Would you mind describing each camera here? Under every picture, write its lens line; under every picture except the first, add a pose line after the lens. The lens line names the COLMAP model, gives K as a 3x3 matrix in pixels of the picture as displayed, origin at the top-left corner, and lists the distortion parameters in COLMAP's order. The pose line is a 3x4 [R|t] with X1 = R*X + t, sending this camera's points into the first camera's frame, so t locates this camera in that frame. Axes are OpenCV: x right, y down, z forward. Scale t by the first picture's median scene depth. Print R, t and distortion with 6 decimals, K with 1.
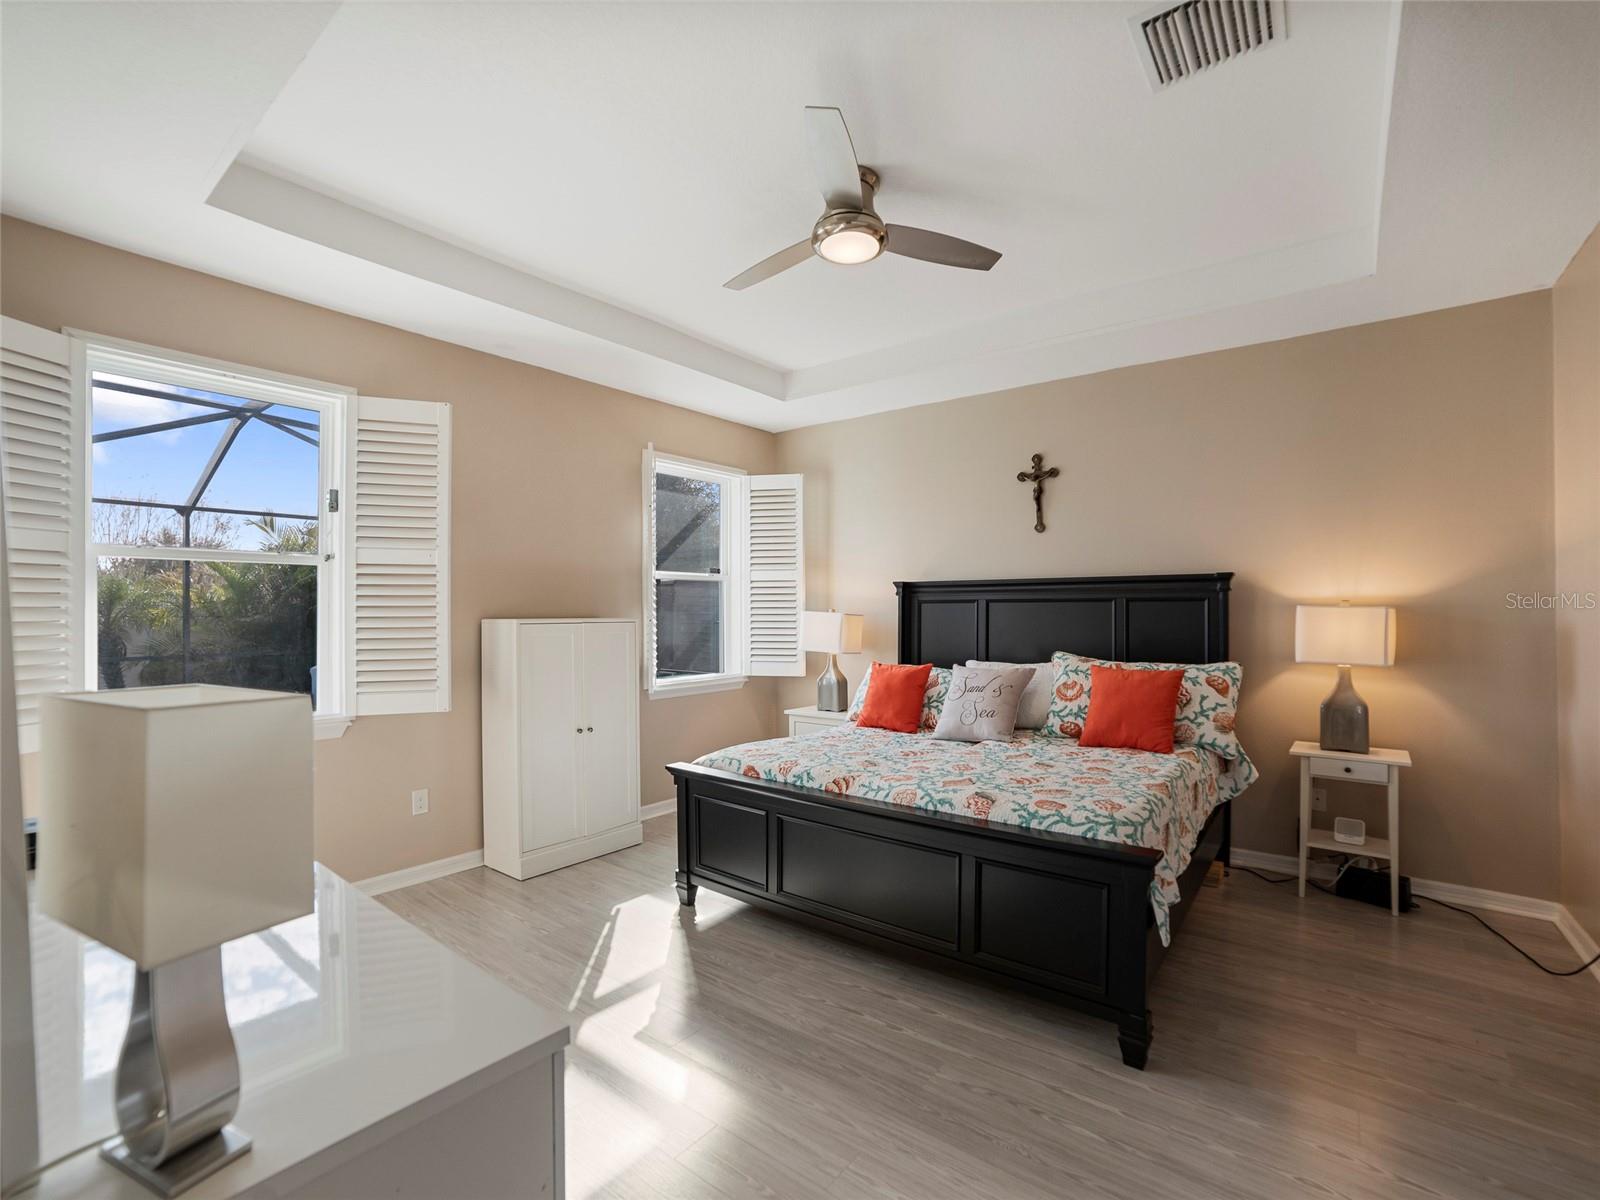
lens RADIAL K [[752.7, 0, 803.5], [0, 752.7, 613.0], [0, 0, 1]] dist [-0.097106, 0.039534]
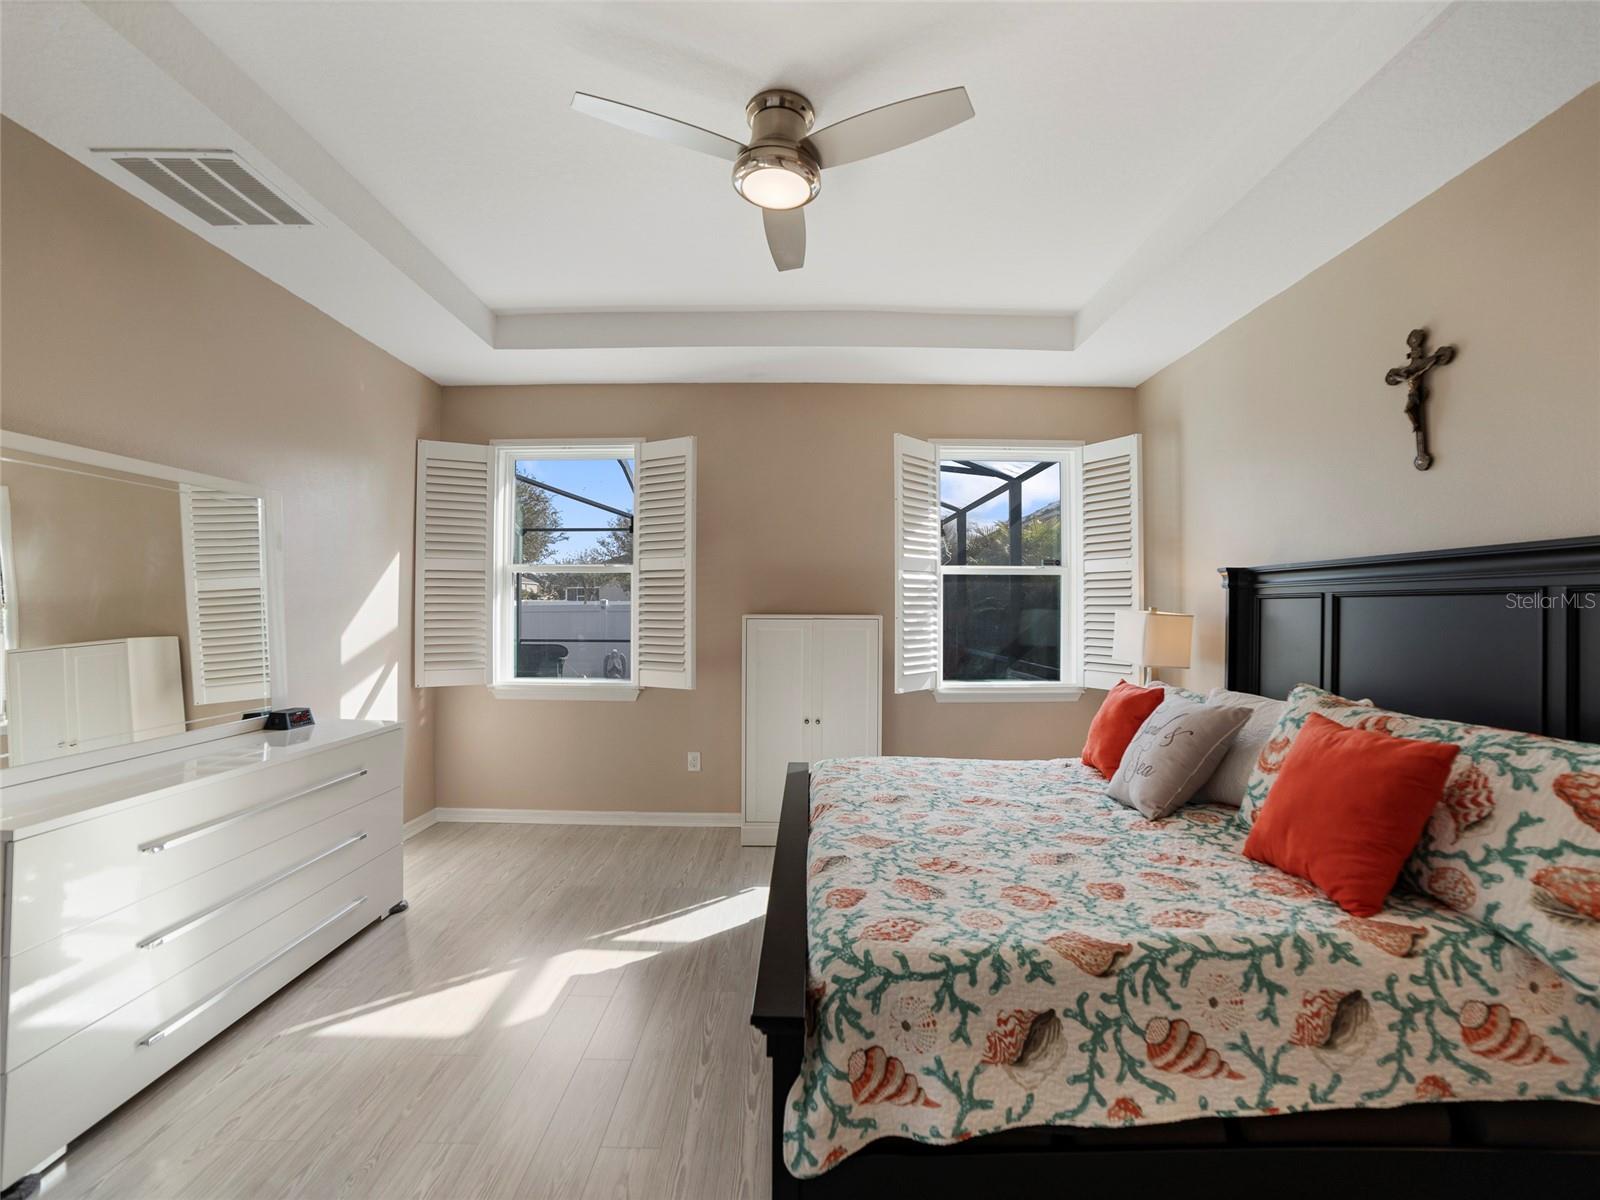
lens RADIAL K [[734.8, 0, 770.9], [0, 734.8, 608.9], [0, 0, 1]] dist [-0.092171, 0.036094]
pose [[0.589457, 0.006892, -0.807770, 0.563461], [-0.009828, 0.999951, 0.001360, -0.001635], [0.807740, 0.007137, 0.589496, 0.384034]]
